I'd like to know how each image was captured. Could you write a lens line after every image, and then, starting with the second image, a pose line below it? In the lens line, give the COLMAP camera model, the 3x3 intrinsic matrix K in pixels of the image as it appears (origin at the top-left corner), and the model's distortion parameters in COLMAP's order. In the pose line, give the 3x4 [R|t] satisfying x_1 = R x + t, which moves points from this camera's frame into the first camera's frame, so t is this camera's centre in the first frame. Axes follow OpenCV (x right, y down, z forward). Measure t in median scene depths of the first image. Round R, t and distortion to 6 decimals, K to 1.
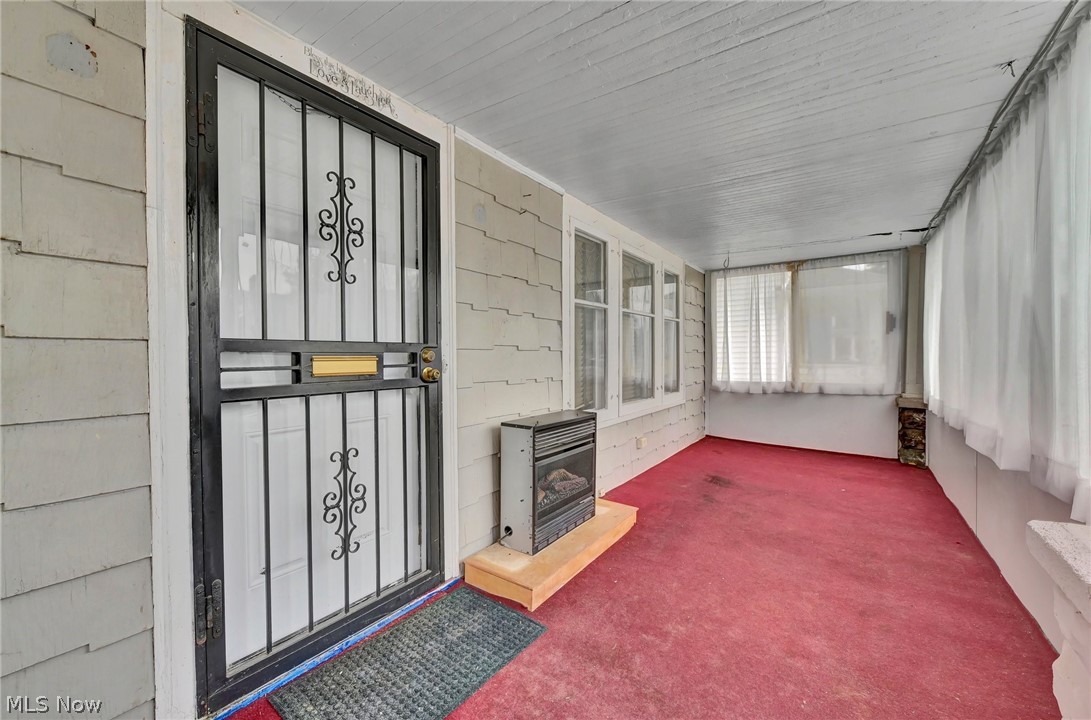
lens RADIAL K [[430.8, 0, 542.0], [0, 430.8, 359.2], [0, 0, 1]] dist [-0.002817, -0.000217]
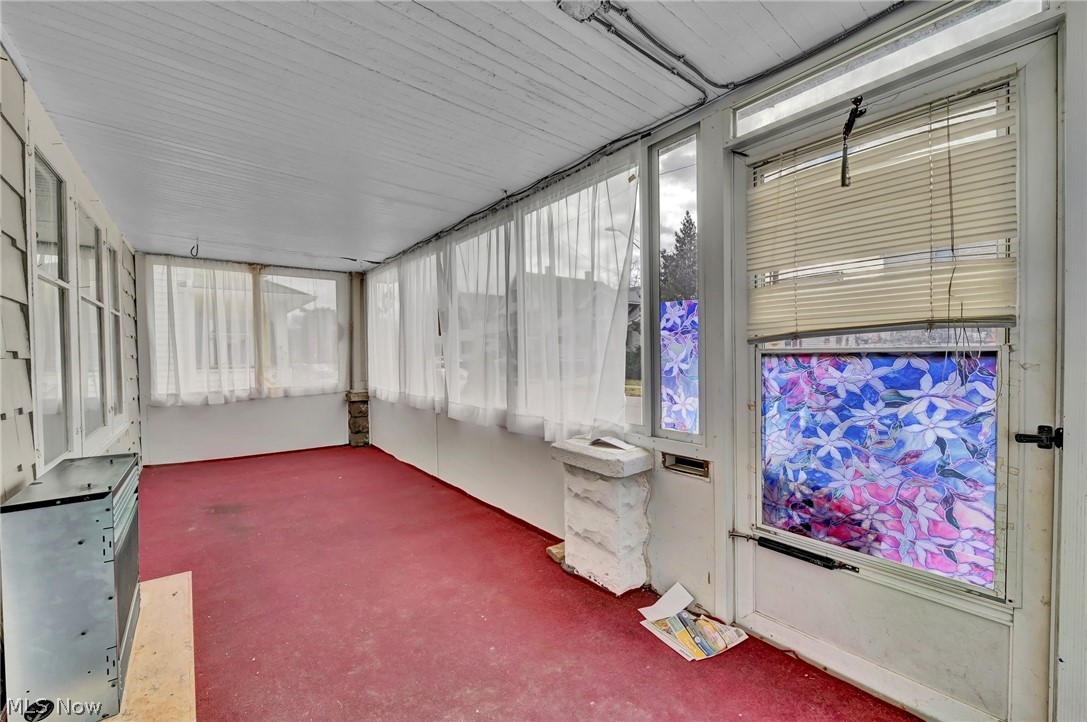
lens RADIAL K [[429.2, 0, 541.1], [0, 429.2, 361.1], [0, 0, 1]] dist [-0.002817, -0.000217]
pose [[0.272675, -0.015885, 0.961975, -0.201903], [0.020413, 0.999734, 0.010723, -0.005031], [-0.961890, 0.016713, 0.272927, 0.143612]]
